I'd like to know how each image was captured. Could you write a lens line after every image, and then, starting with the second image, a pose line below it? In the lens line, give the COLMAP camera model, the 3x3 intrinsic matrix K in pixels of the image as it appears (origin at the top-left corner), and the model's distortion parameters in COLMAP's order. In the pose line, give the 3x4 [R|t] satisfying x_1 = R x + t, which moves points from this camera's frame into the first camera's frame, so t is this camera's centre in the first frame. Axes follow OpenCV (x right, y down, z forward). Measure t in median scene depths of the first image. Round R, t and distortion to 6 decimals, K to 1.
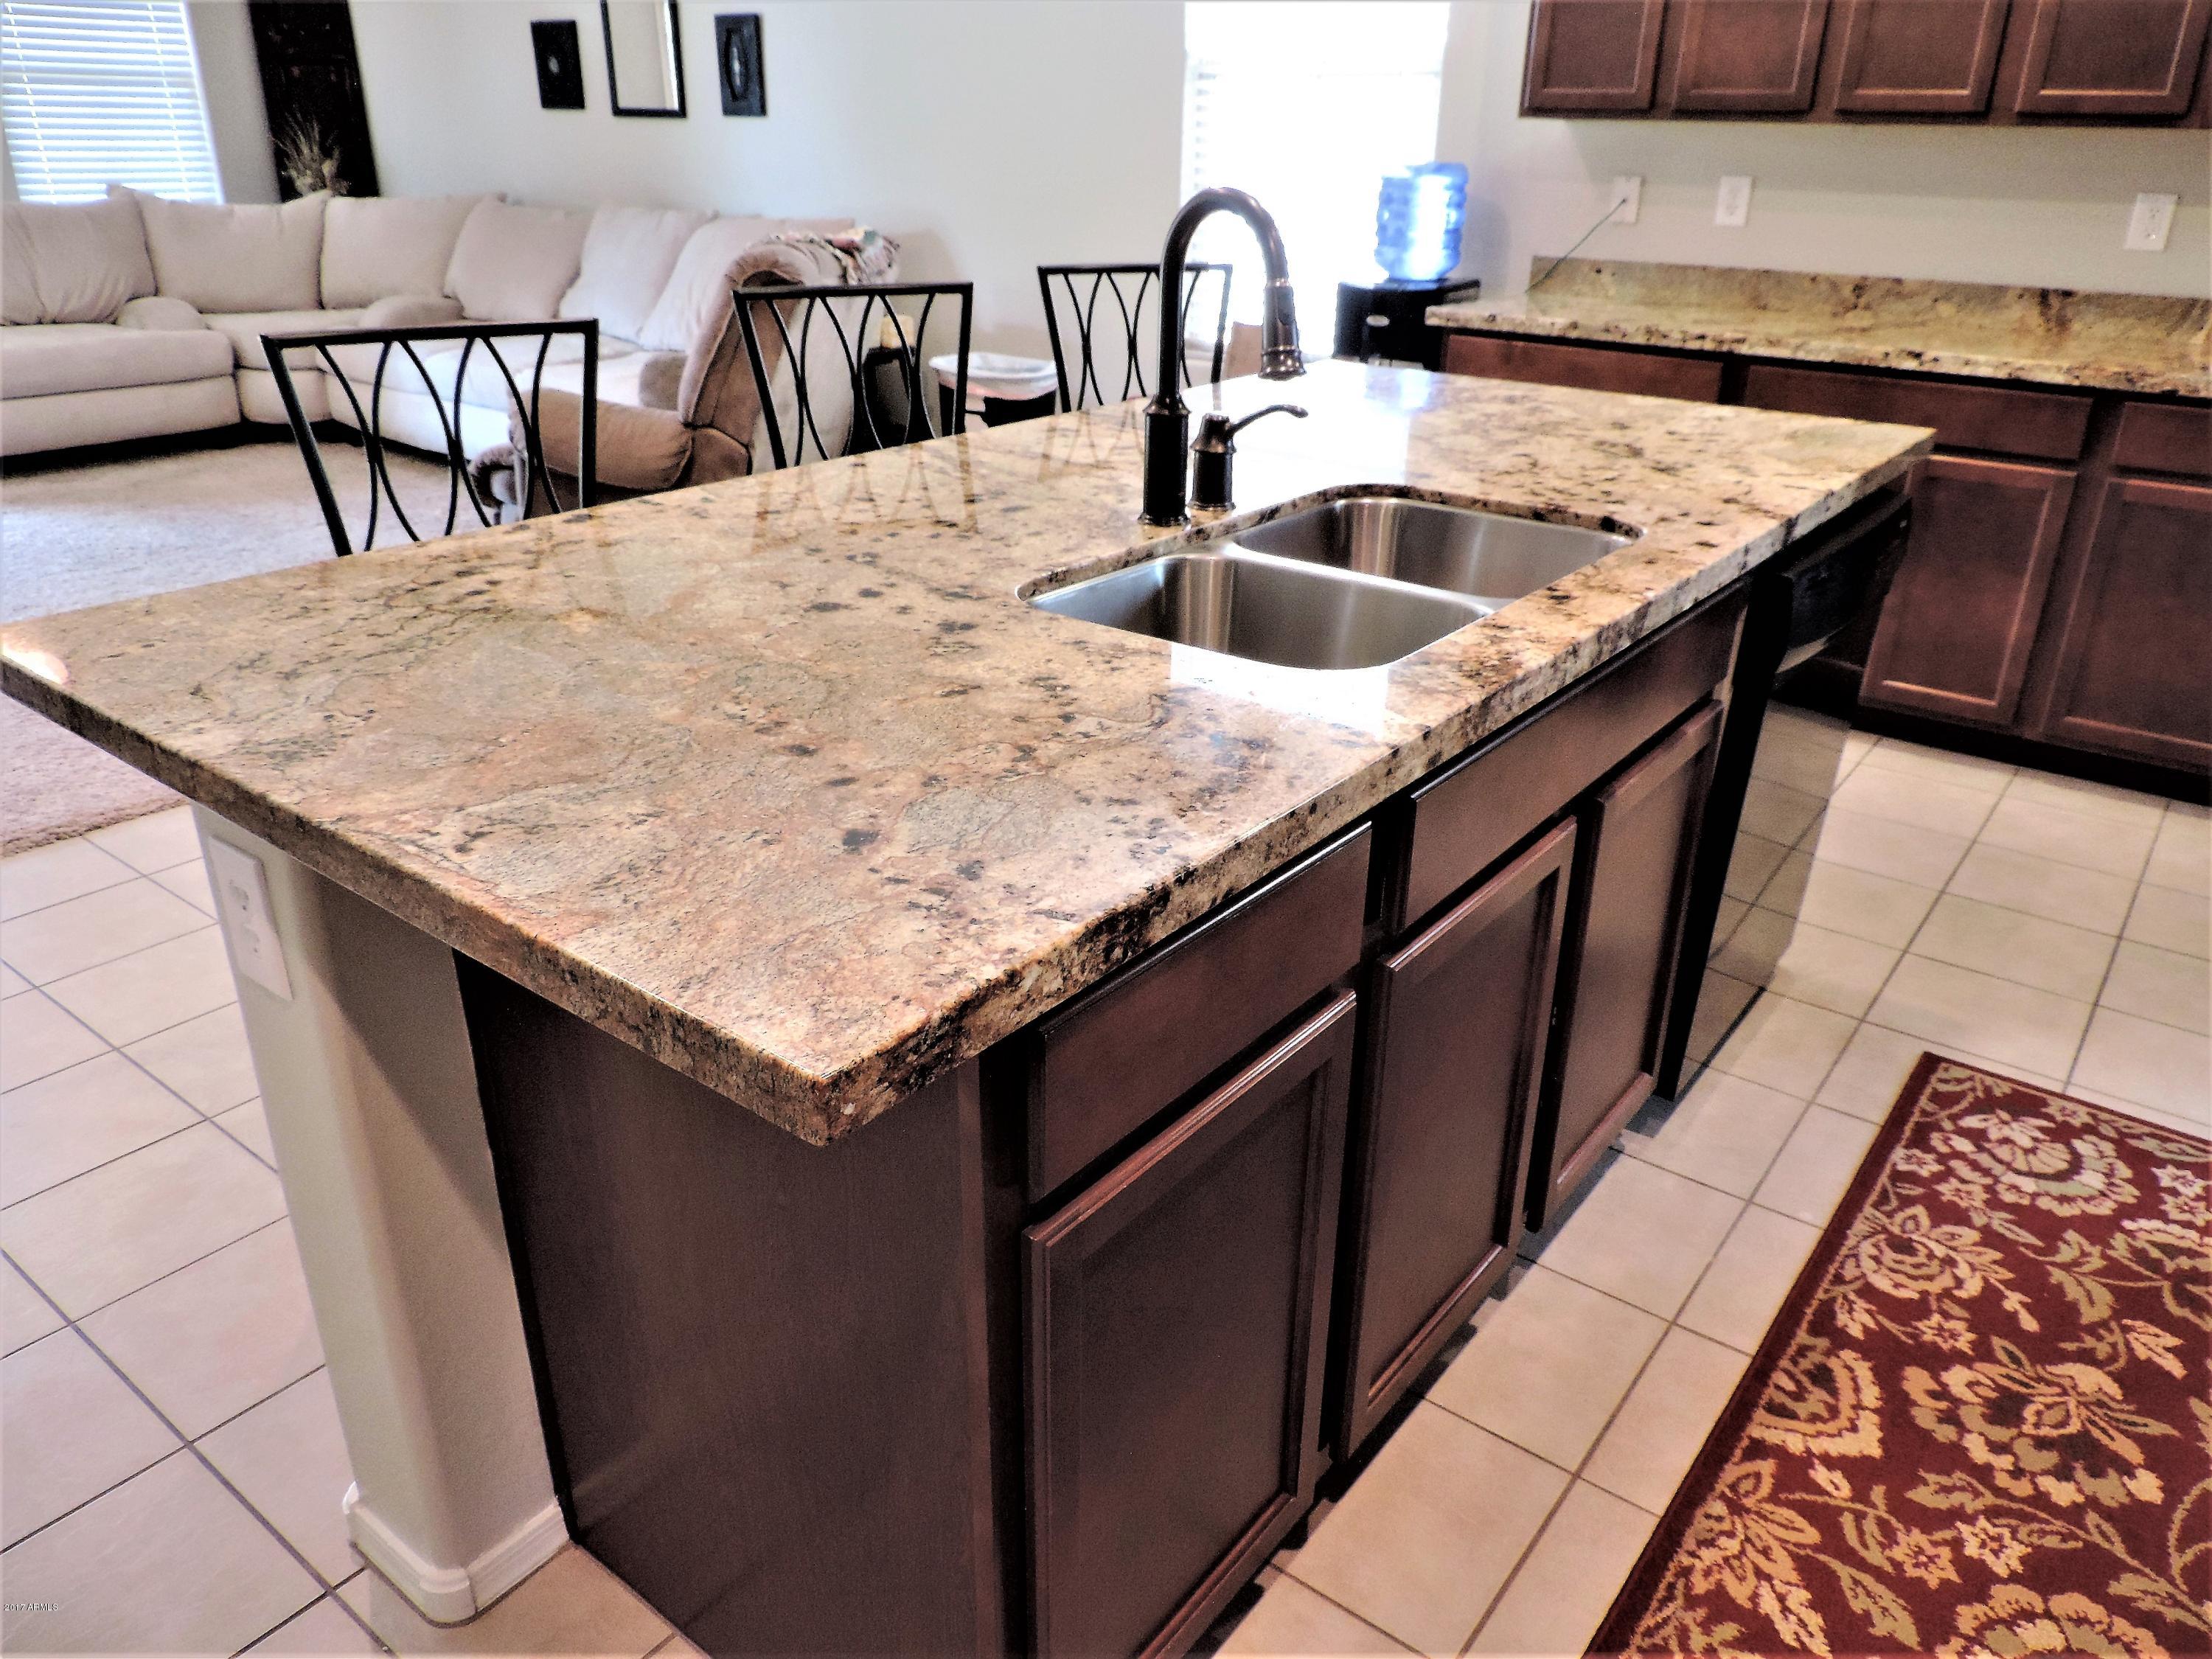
lens RADIAL K [[1559.7, 0, 1101.7], [0, 1559.7, 822.3], [0, 0, 1]] dist [-0.019096, 0.003806]
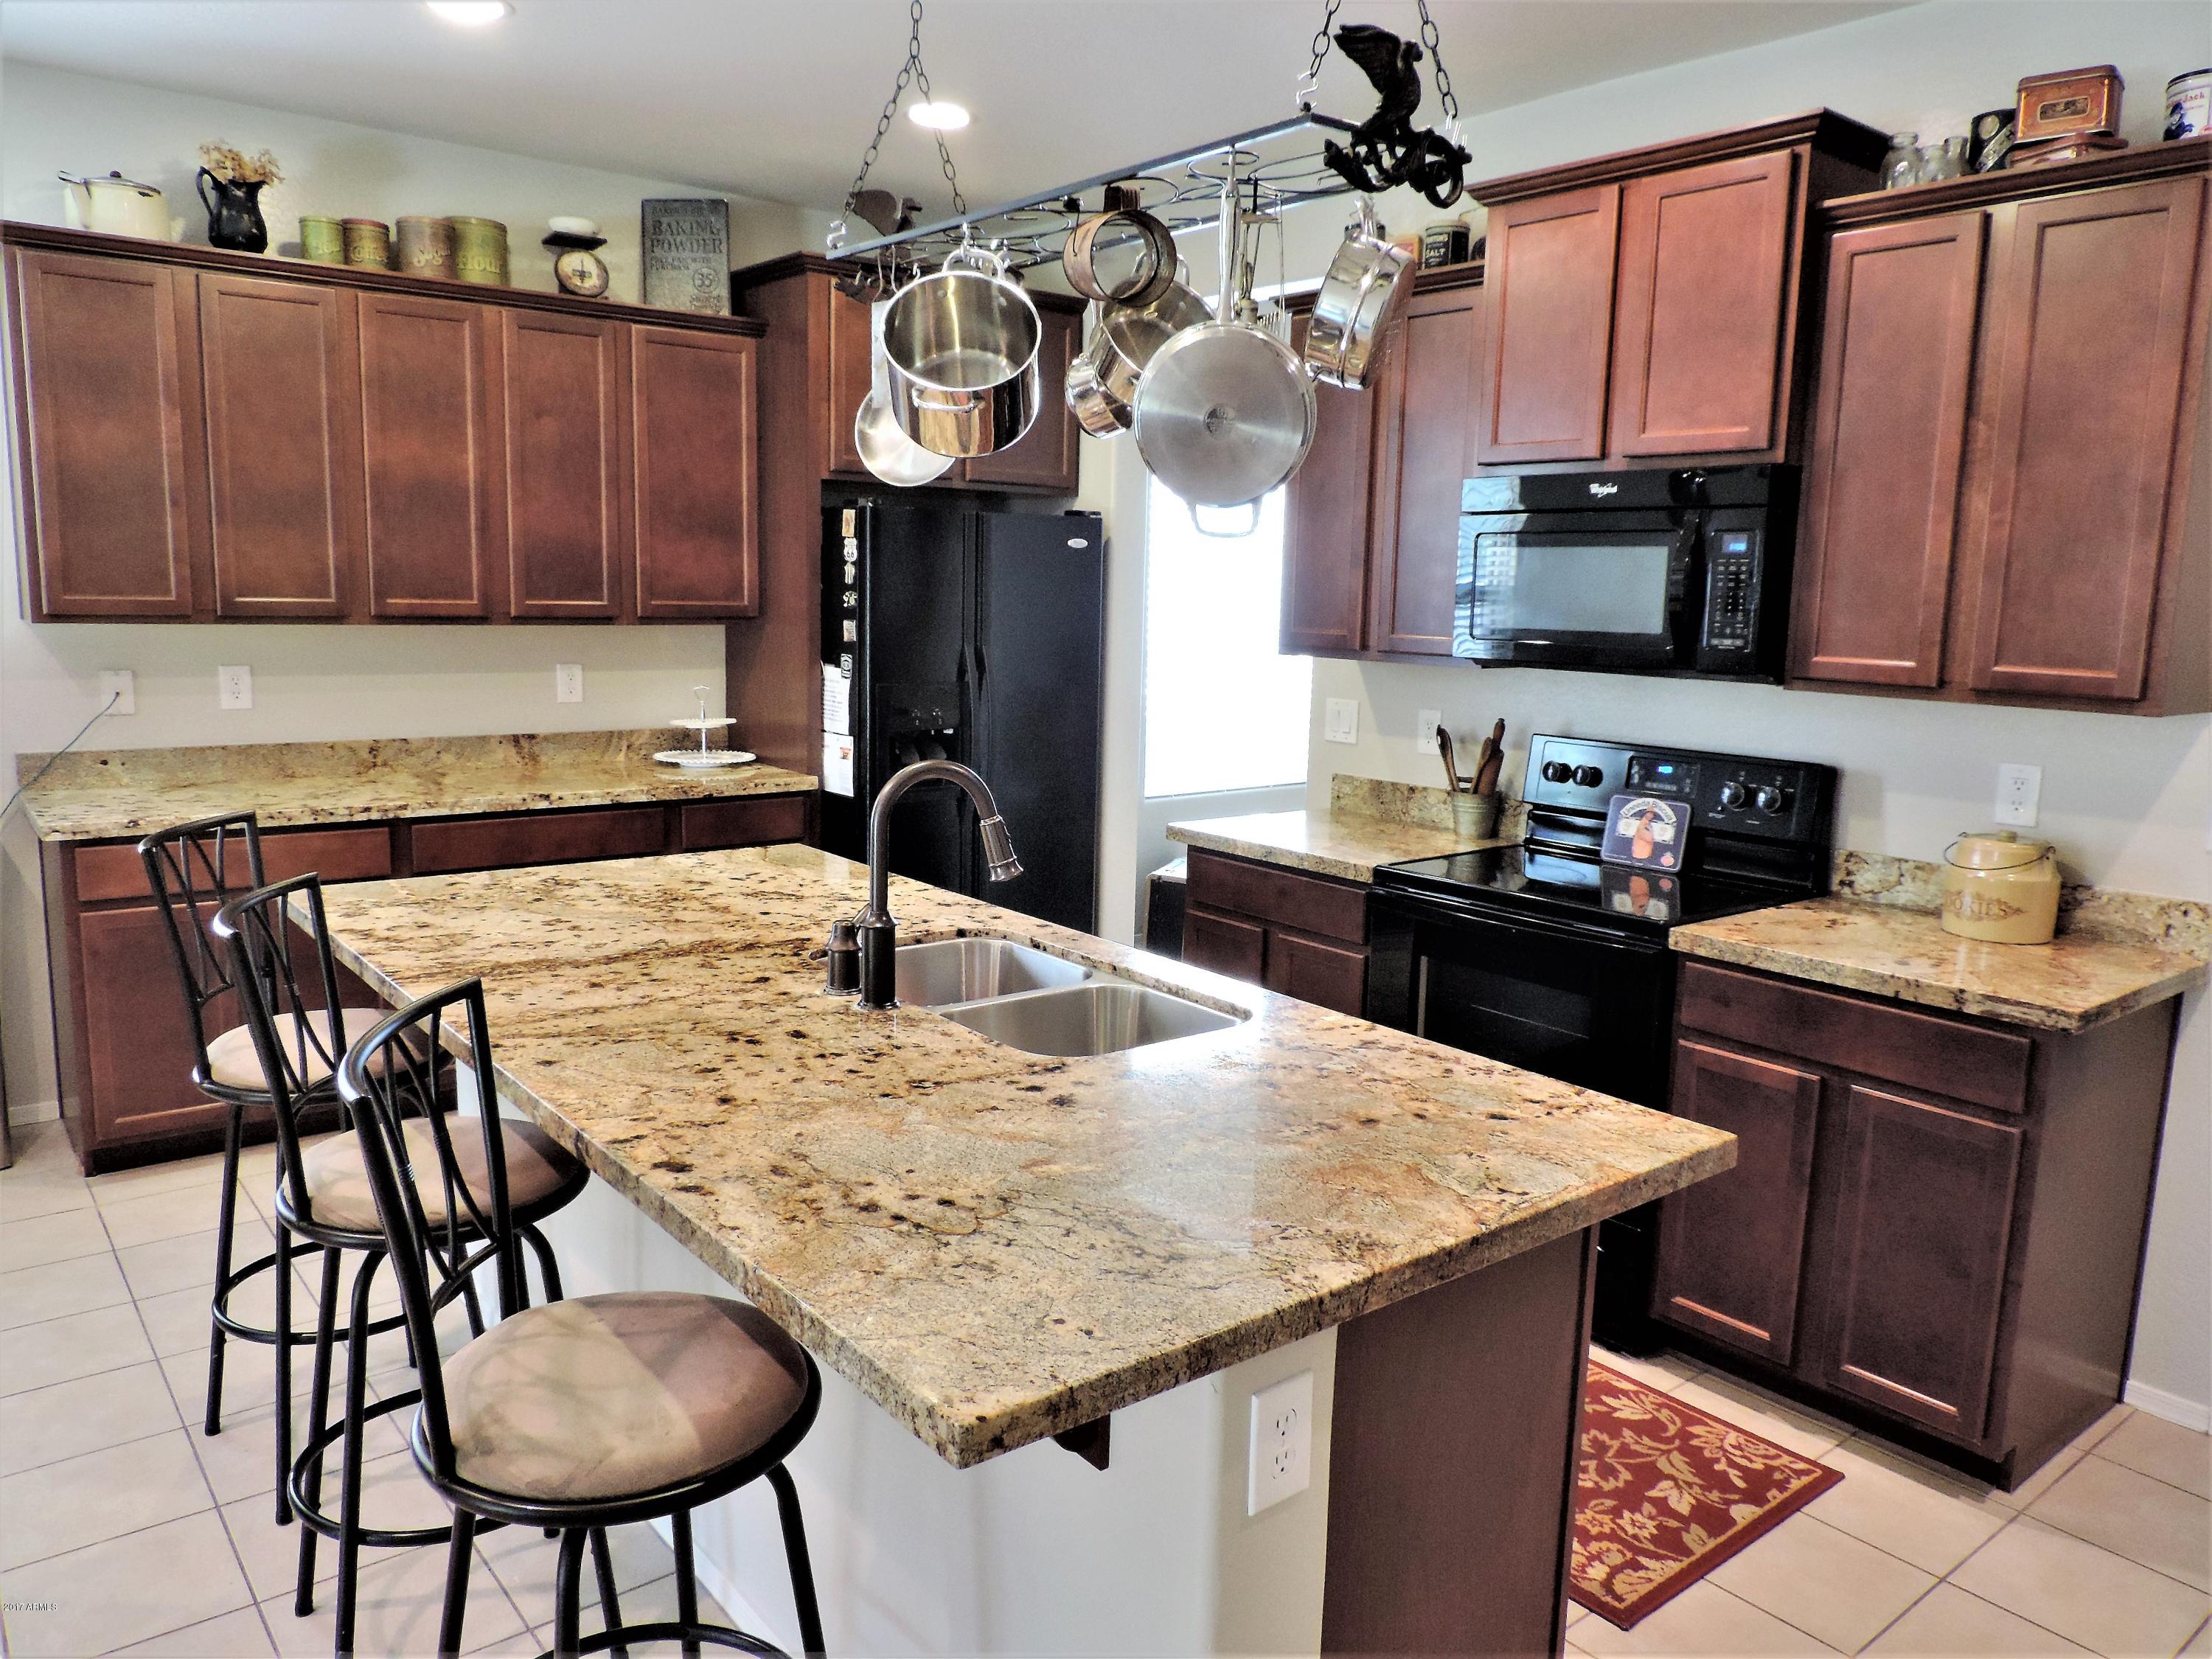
lens RADIAL K [[1559.7, 0, 1112.8], [0, 1559.7, 832.3], [0, 0, 1]] dist [-0.019096, 0.003806]
pose [[0.228103, -0.161054, 0.960224, -0.565711], [0.372625, 0.925580, 0.066726, -0.171008], [-0.899511, 0.342583, 0.271141, 0.218802]]
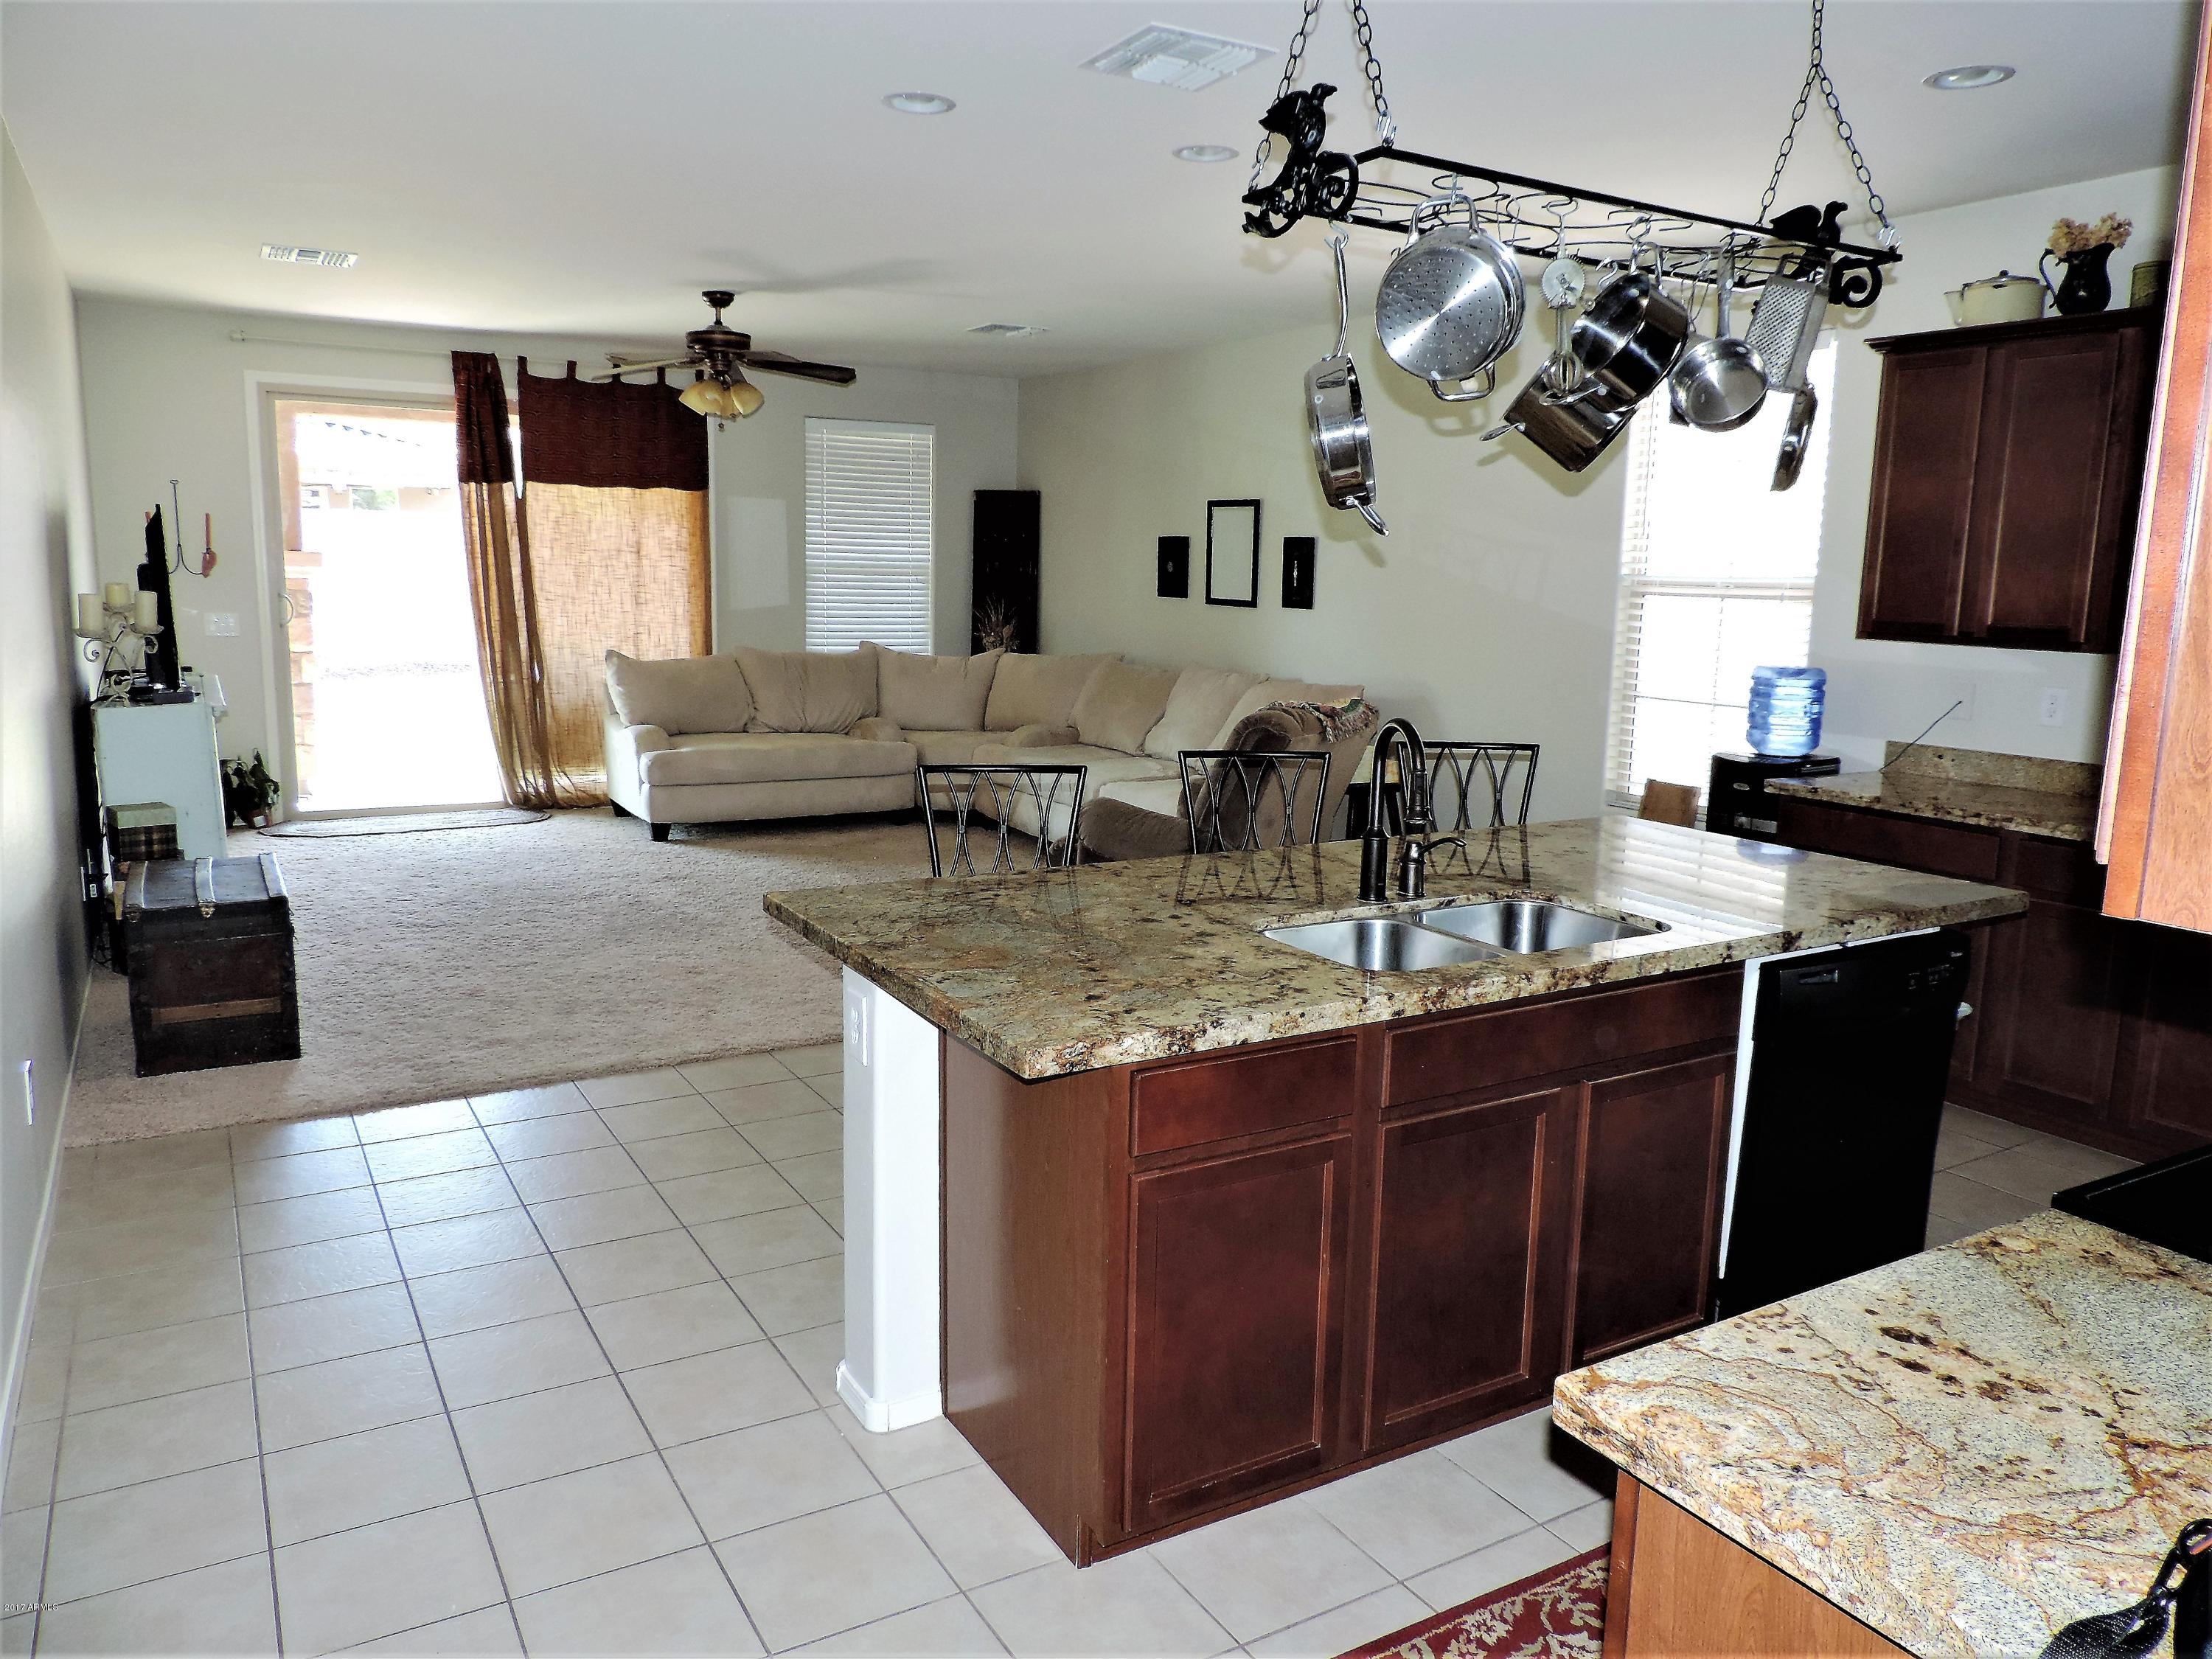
lens RADIAL K [[1559.7, 0, 1121.8], [0, 1559.7, 821.7], [0, 0, 1]] dist [-0.019096, 0.003806]
pose [[0.931534, 0.063975, -0.357981, 0.195363], [-0.155326, 0.960086, -0.232611, 0.081611], [0.328812, 0.272289, 0.904291, -0.324578]]
